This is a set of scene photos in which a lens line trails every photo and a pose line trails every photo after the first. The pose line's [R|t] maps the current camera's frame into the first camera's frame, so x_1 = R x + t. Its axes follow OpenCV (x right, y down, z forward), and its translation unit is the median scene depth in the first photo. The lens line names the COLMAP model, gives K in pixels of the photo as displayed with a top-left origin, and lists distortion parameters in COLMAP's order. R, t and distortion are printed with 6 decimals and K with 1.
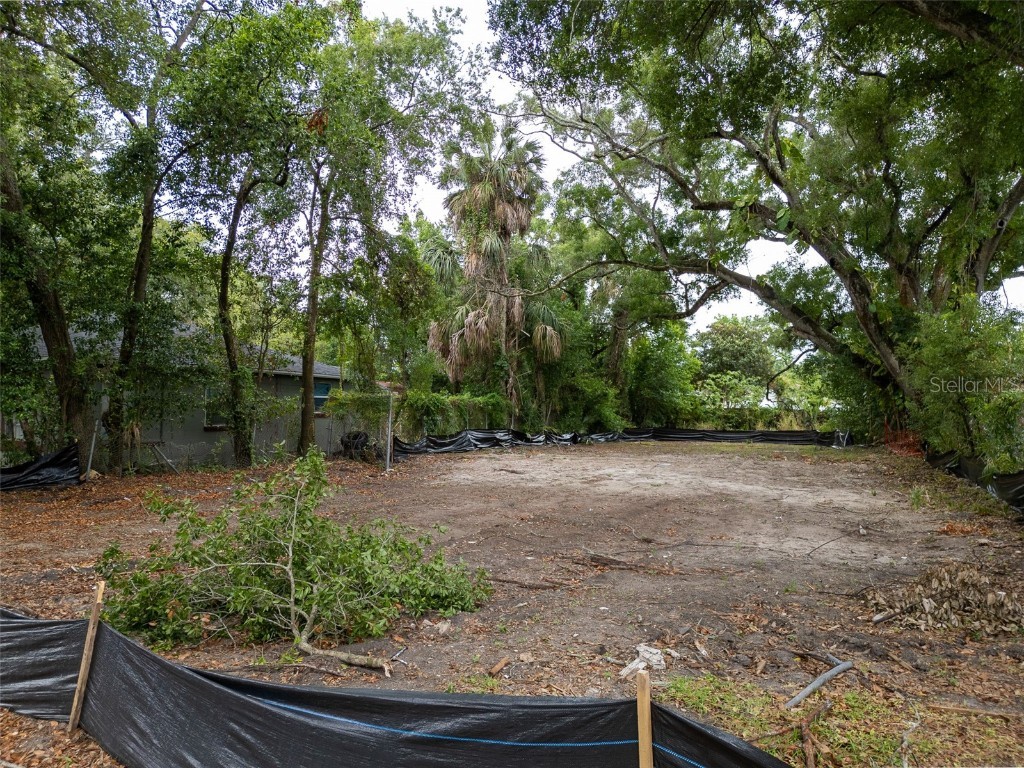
lens RADIAL K [[720.2, 0, 508.6], [0, 720.2, 382.6], [0, 0, 1]] dist [0.056468, -0.050522]
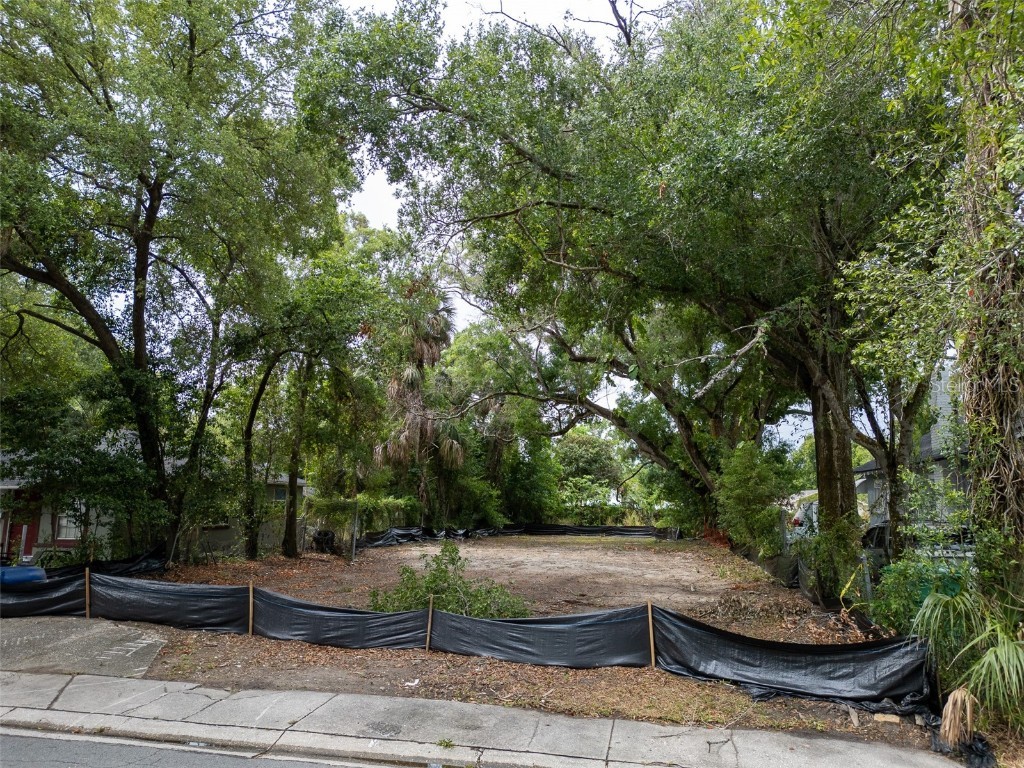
lens RADIAL K [[715.9, 0, 512.0], [0, 715.9, 384.0], [0, 0, 1]] dist [0.071589, -0.059306]
pose [[0.976114, 0.042276, 0.213104, -0.112354], [-0.015390, 0.991876, -0.126276, -0.021102], [-0.216711, 0.119980, 0.968835, -0.221179]]
